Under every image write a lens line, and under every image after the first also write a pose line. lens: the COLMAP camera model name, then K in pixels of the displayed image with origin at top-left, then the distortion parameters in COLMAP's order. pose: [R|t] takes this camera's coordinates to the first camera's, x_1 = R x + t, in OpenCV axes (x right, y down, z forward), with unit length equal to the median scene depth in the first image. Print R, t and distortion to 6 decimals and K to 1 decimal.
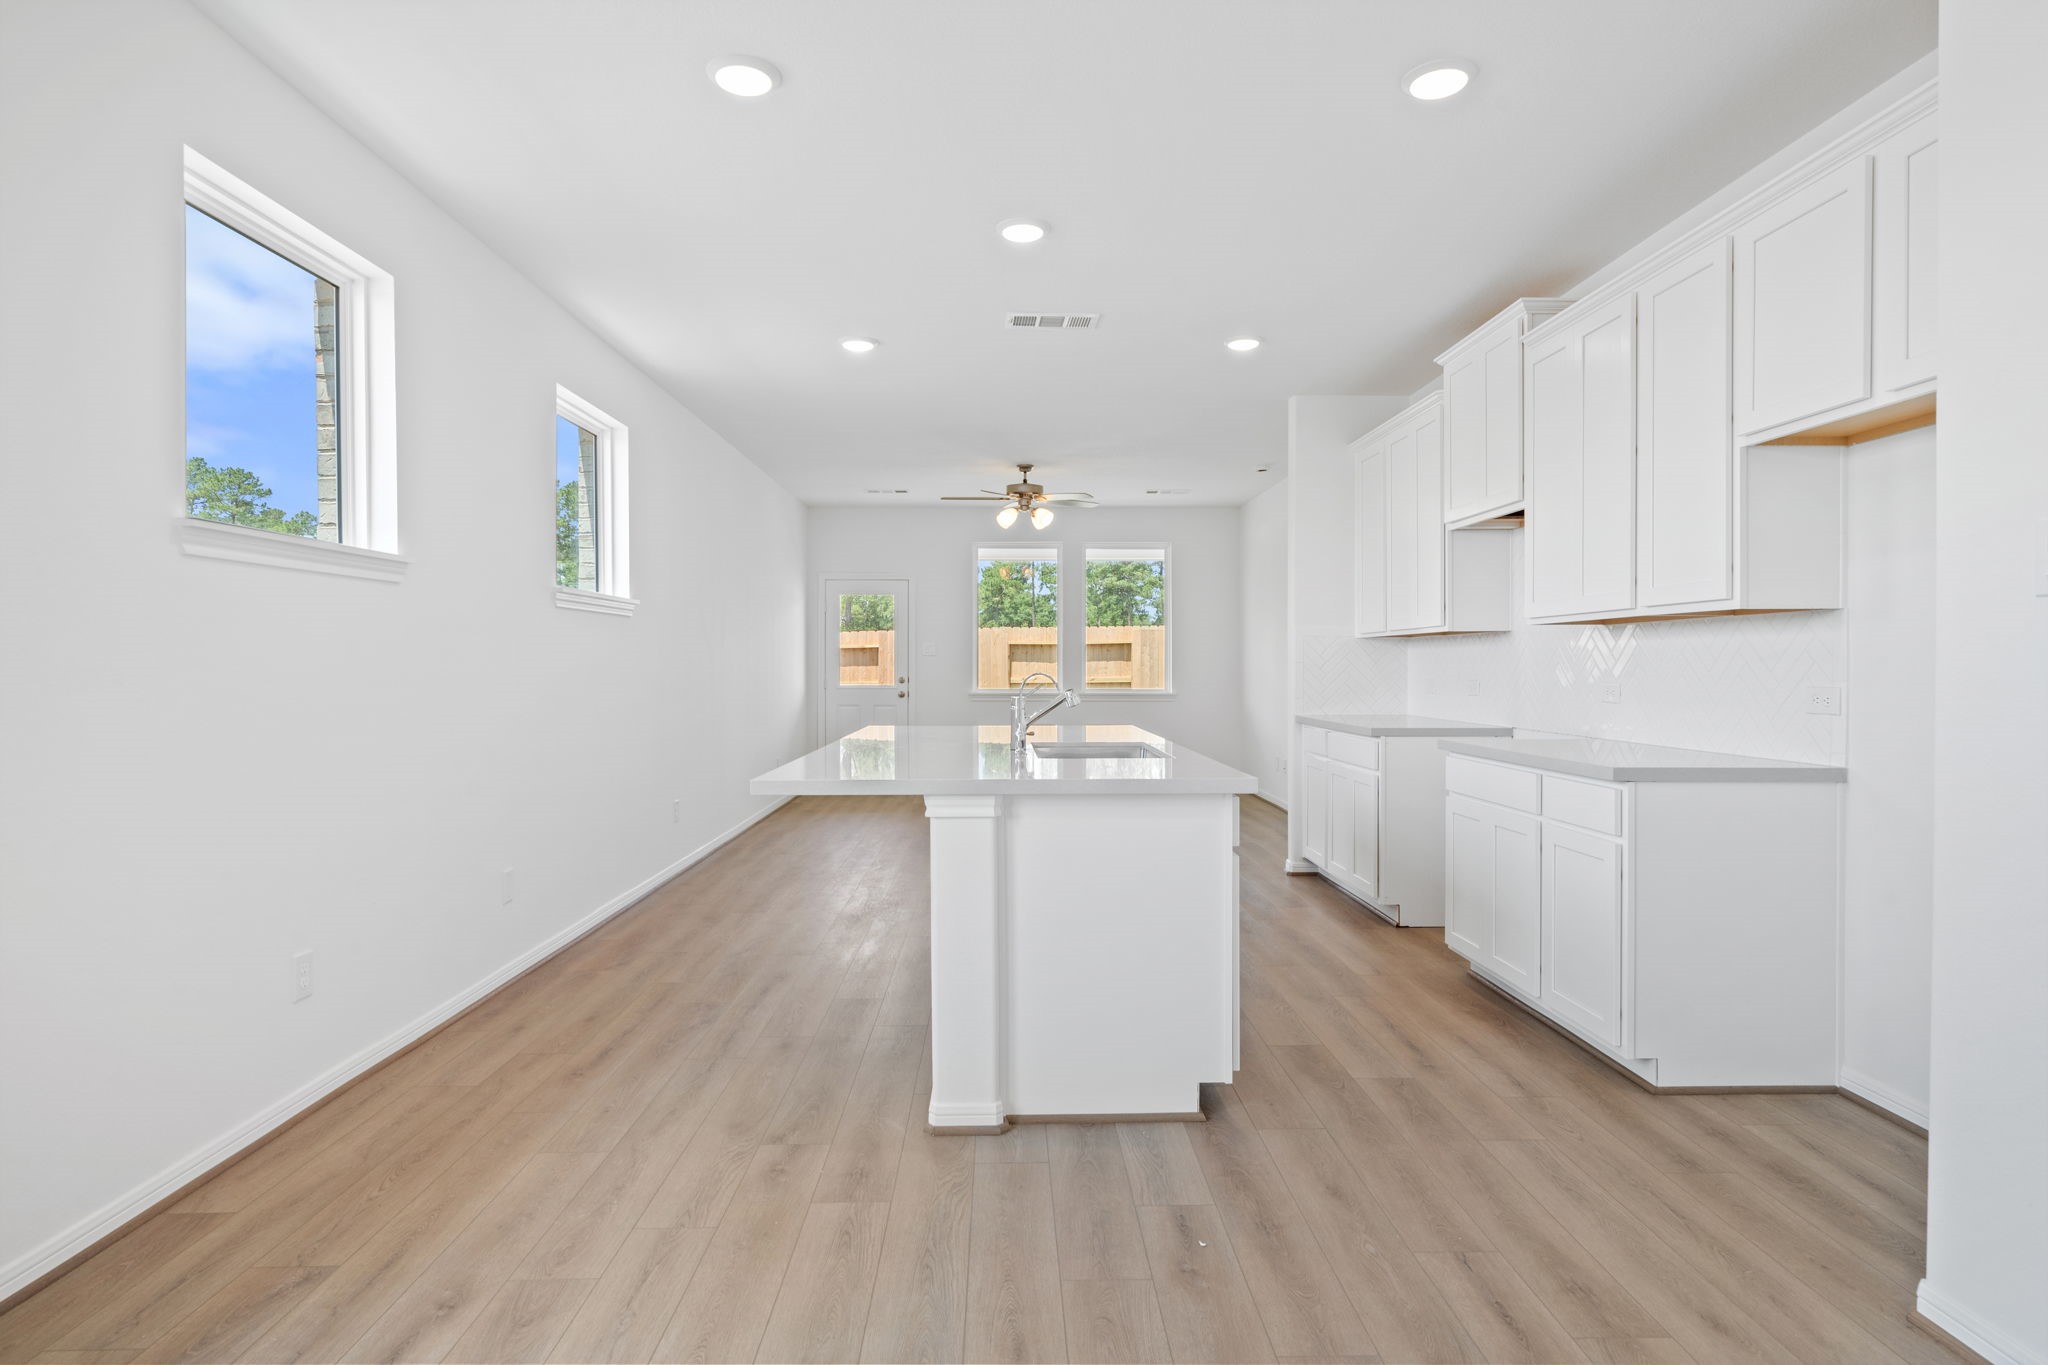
lens RADIAL K [[977.3, 0, 1018.7], [0, 977.3, 656.7], [0, 0, 1]] dist [0.000488, 0.000235]
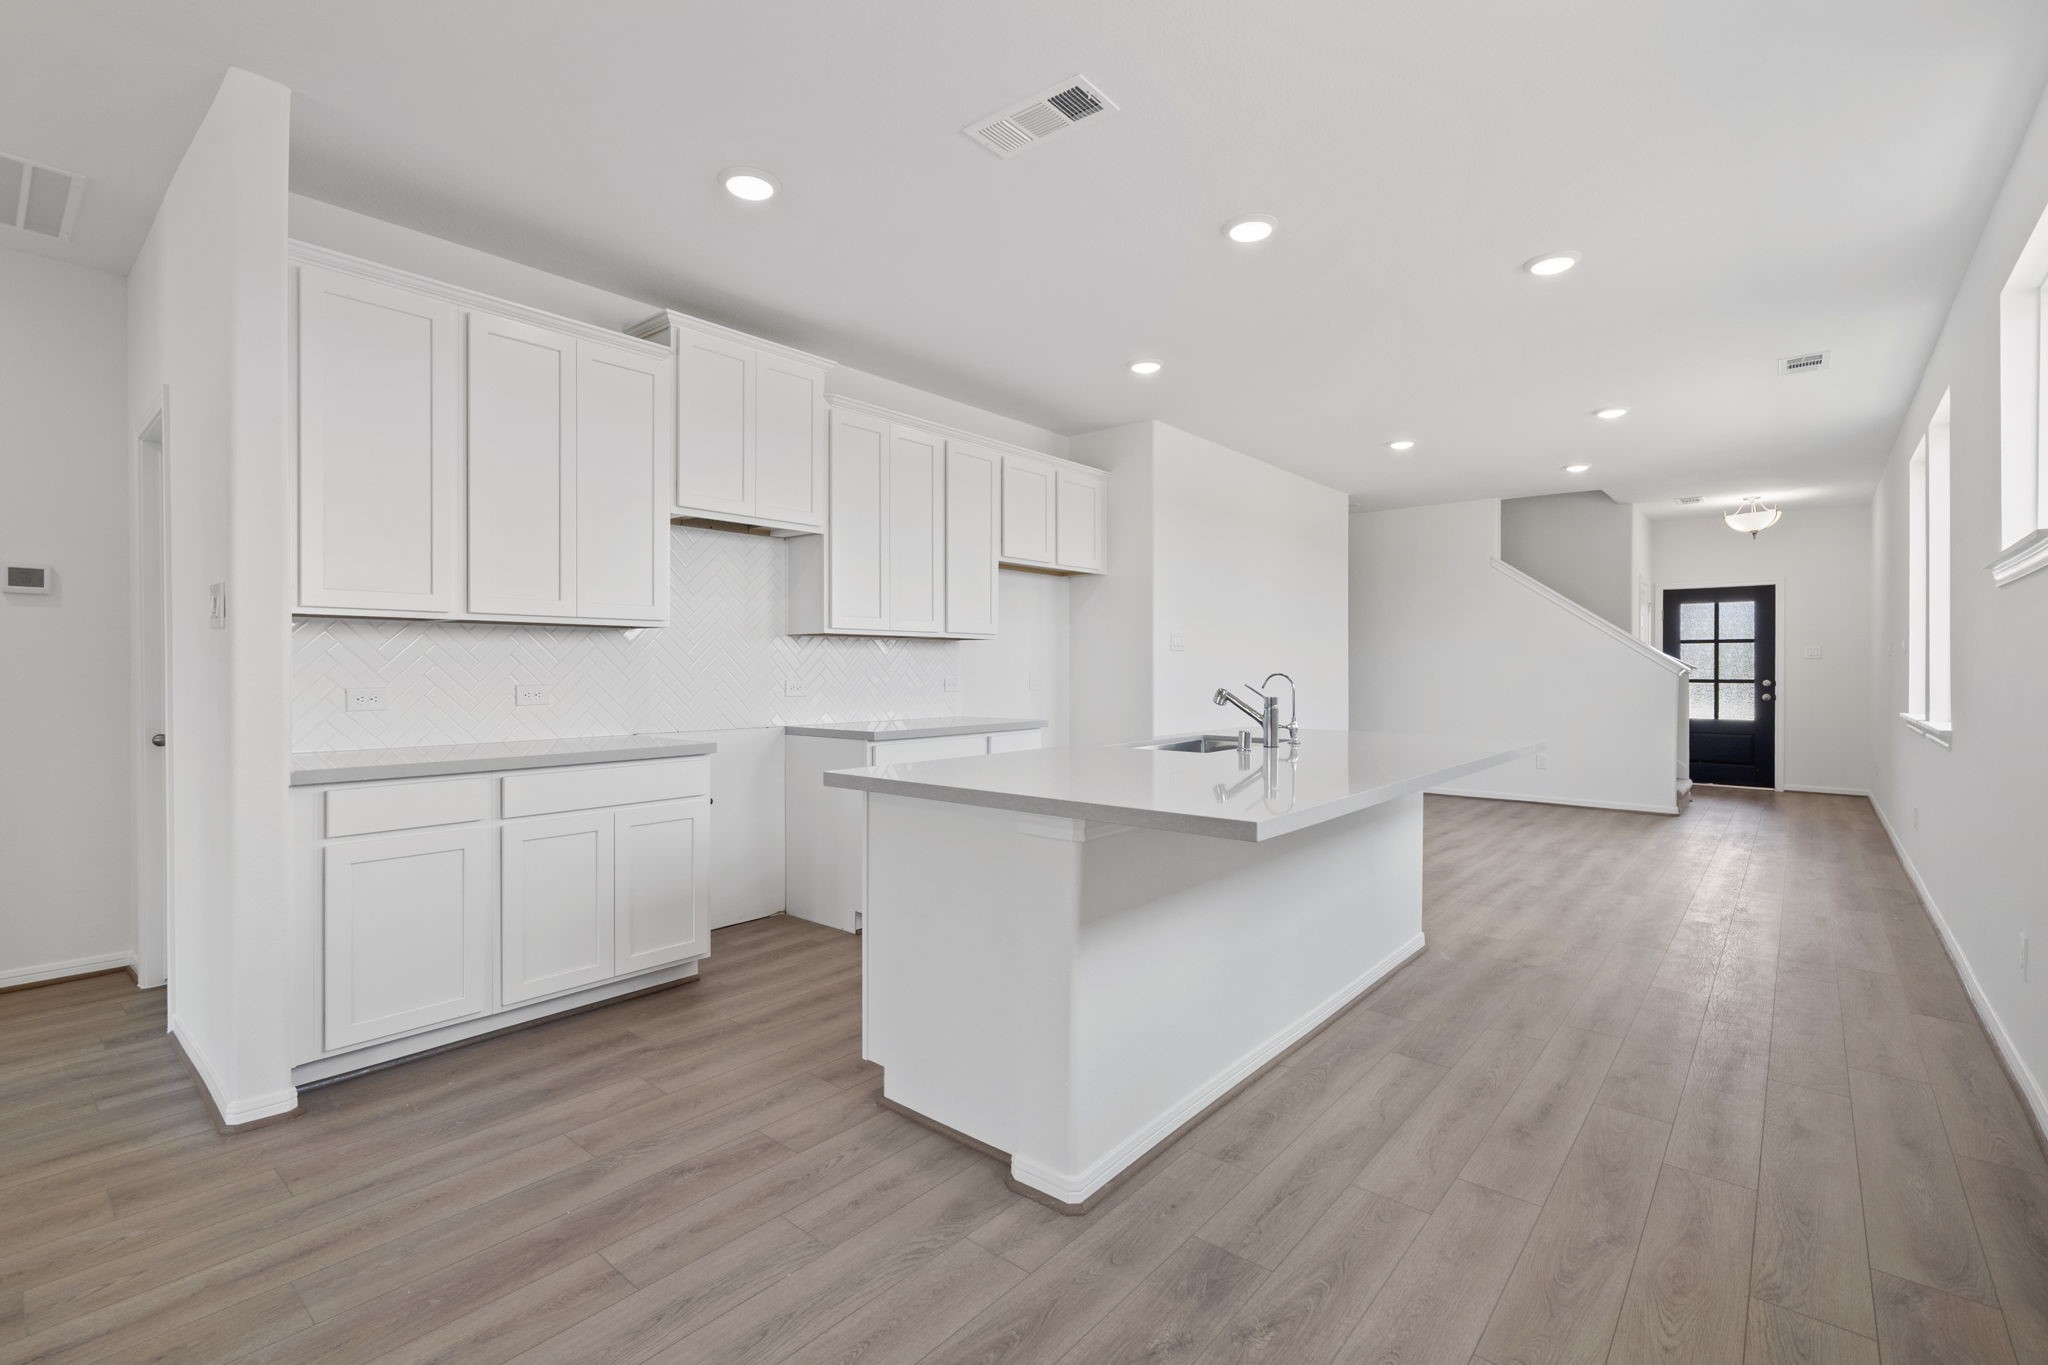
lens RADIAL K [[914.4, 0, 1024.0], [0, 914.4, 682.5], [0, 0, 1]] dist [0.000617, 0.000228]
pose [[-0.733003, -0.002056, 0.680222, -0.074157], [-0.002079, 0.999998, 0.000781, 0.004241], [-0.680222, -0.000842, -0.733005, 0.298808]]
